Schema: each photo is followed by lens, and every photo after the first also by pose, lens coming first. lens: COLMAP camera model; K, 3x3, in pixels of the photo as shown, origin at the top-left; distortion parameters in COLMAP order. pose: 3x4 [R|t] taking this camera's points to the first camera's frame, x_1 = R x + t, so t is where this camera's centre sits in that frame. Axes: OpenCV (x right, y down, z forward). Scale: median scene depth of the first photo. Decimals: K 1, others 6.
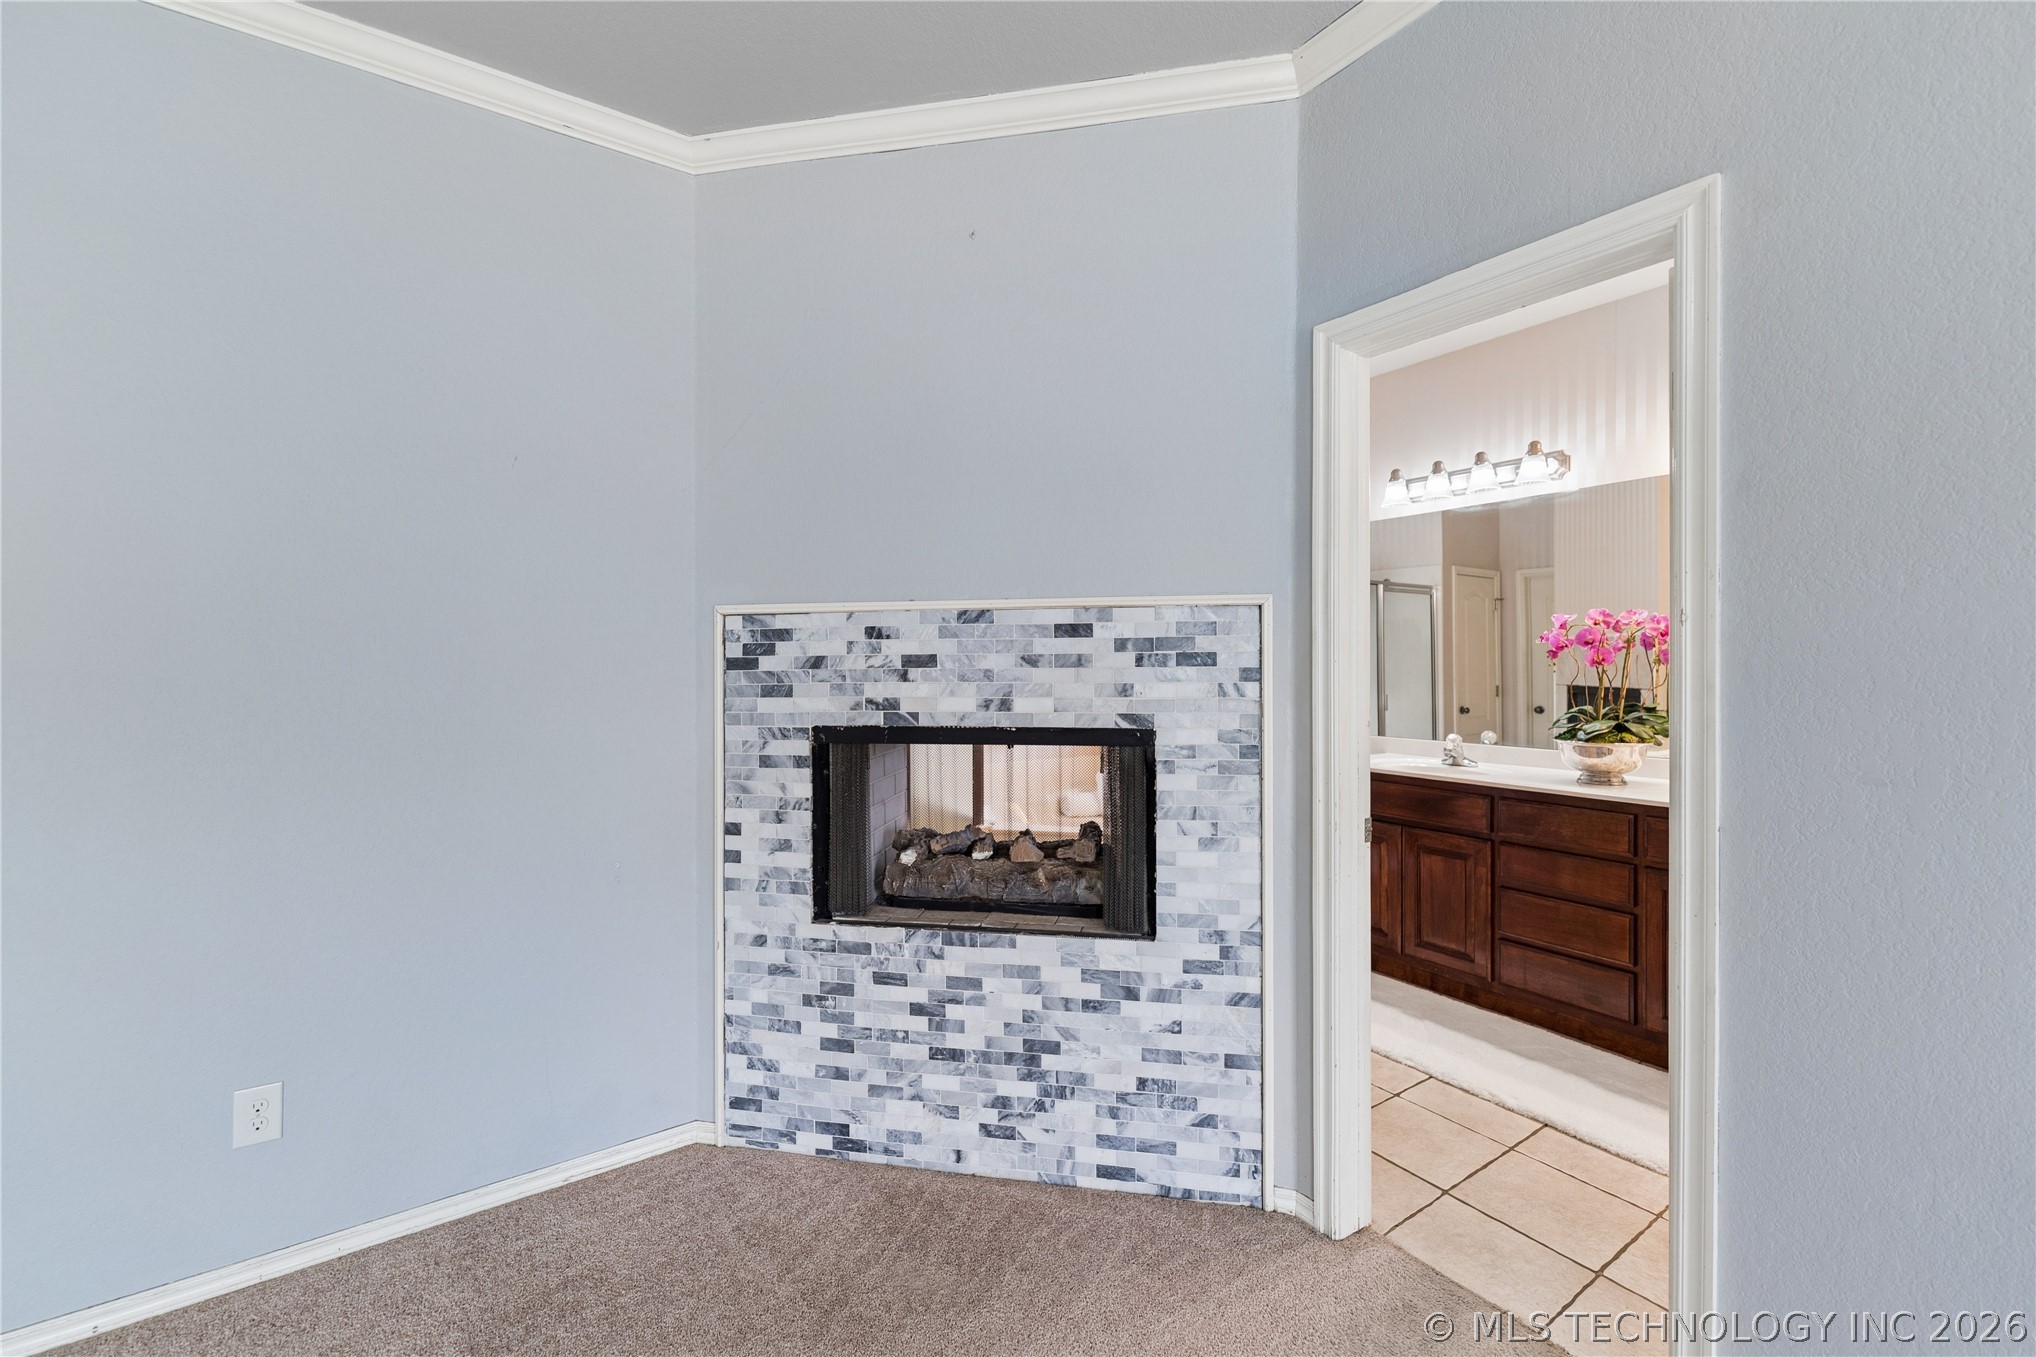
lens RADIAL K [[830.8, 0, 1028.5], [0, 830.8, 678.5], [0, 0, 1]] dist [-0.000037, -0.000070]
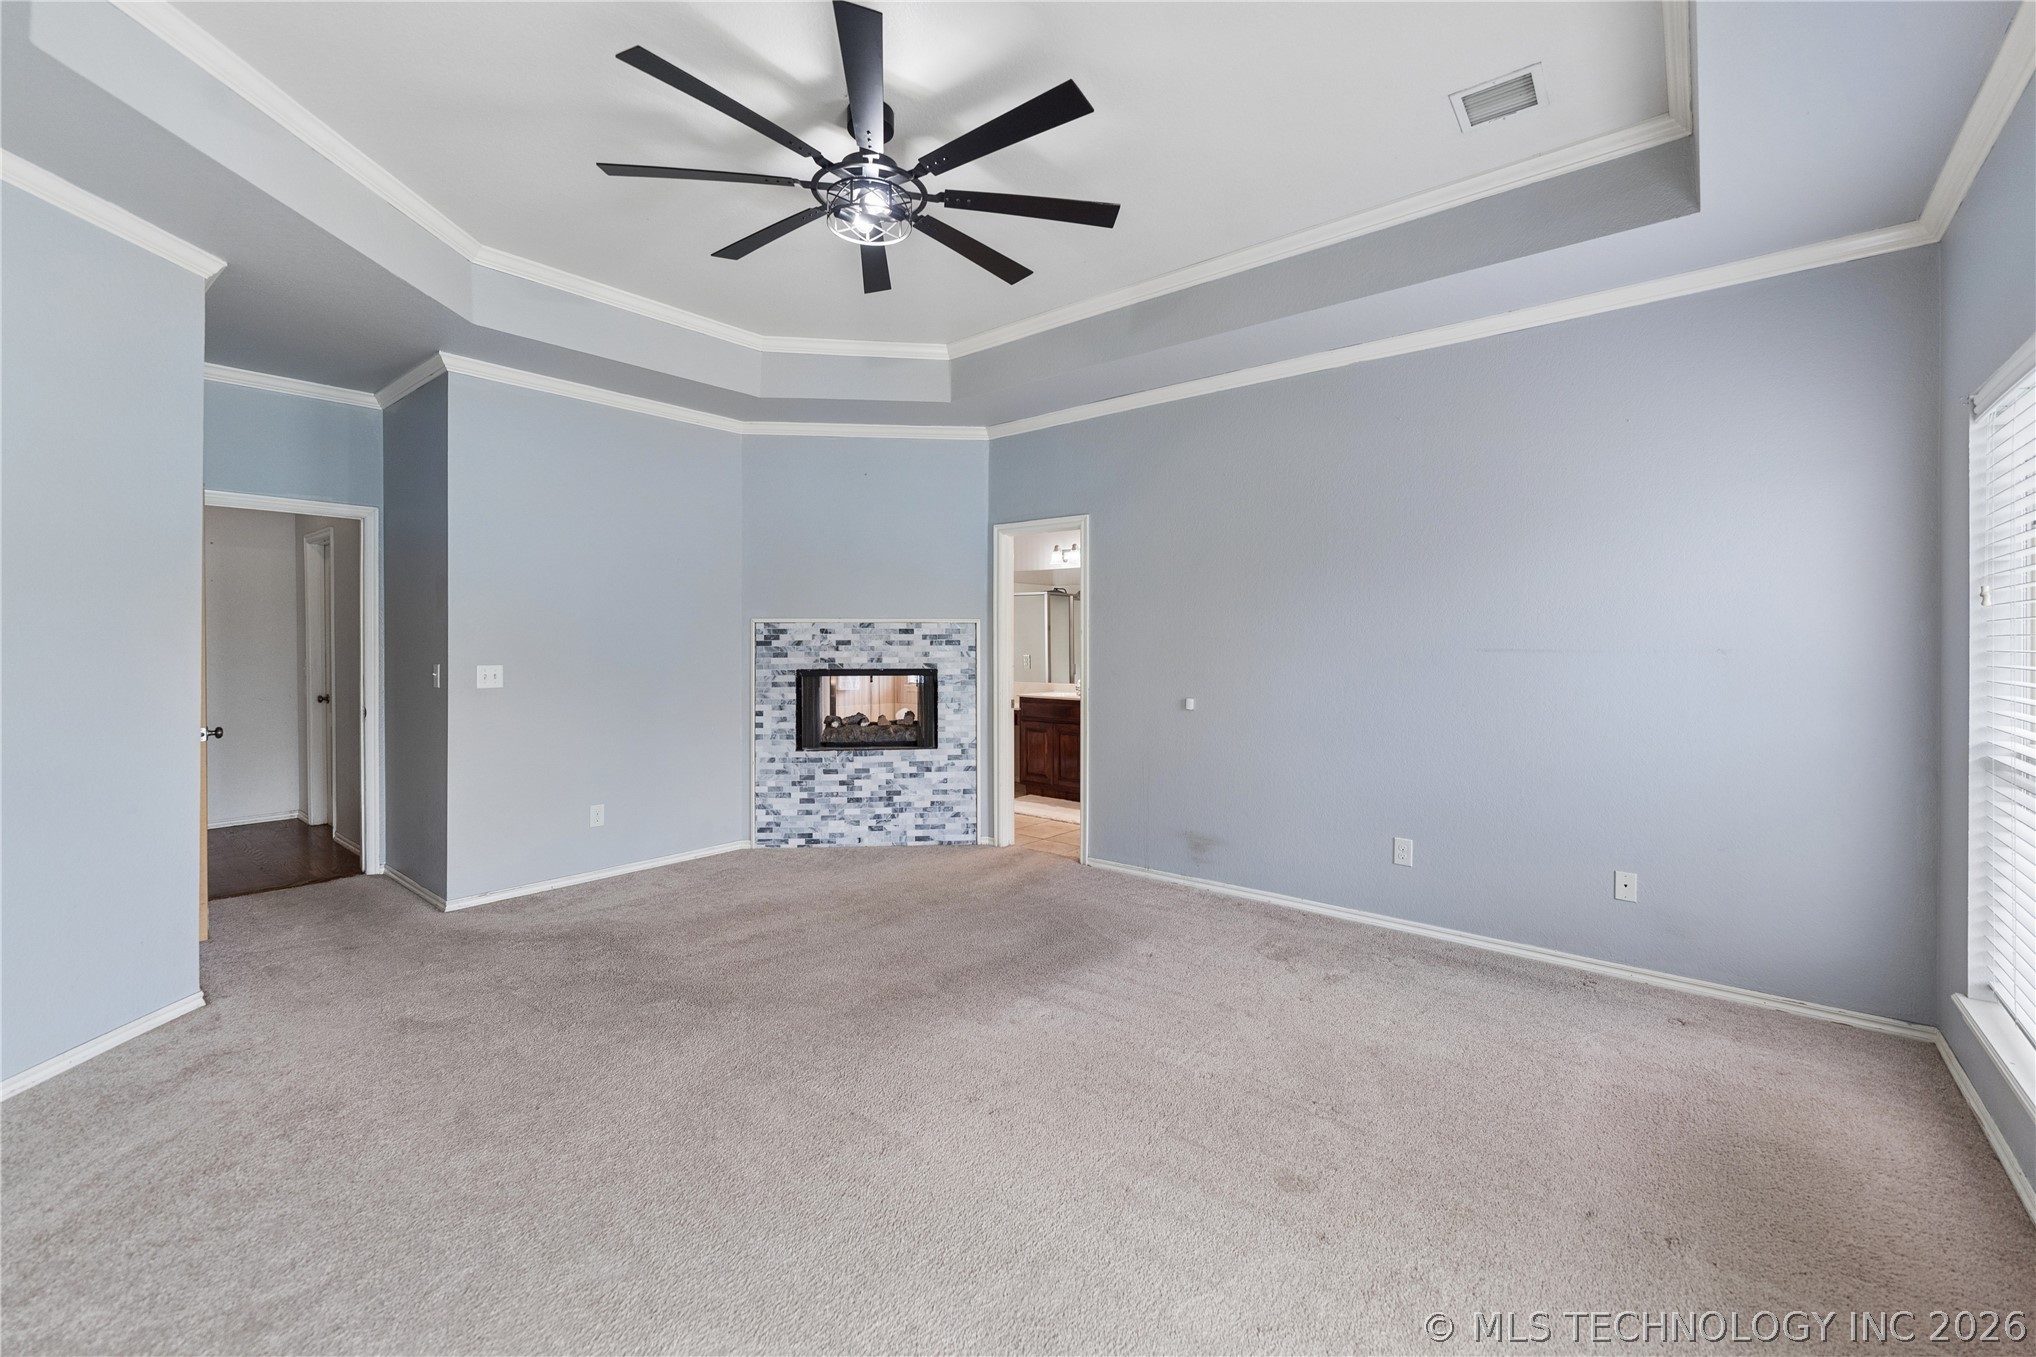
lens RADIAL K [[833.0, 0, 1014.2], [0, 833.0, 662.7], [0, 0, 1]] dist [-0.001121, -0.000298]
pose [[0.967179, -0.000994, 0.254096, -0.269930], [-0.000546, 0.999982, 0.005994, 0.023587], [-0.254097, -0.005936, 0.967160, -1.541001]]
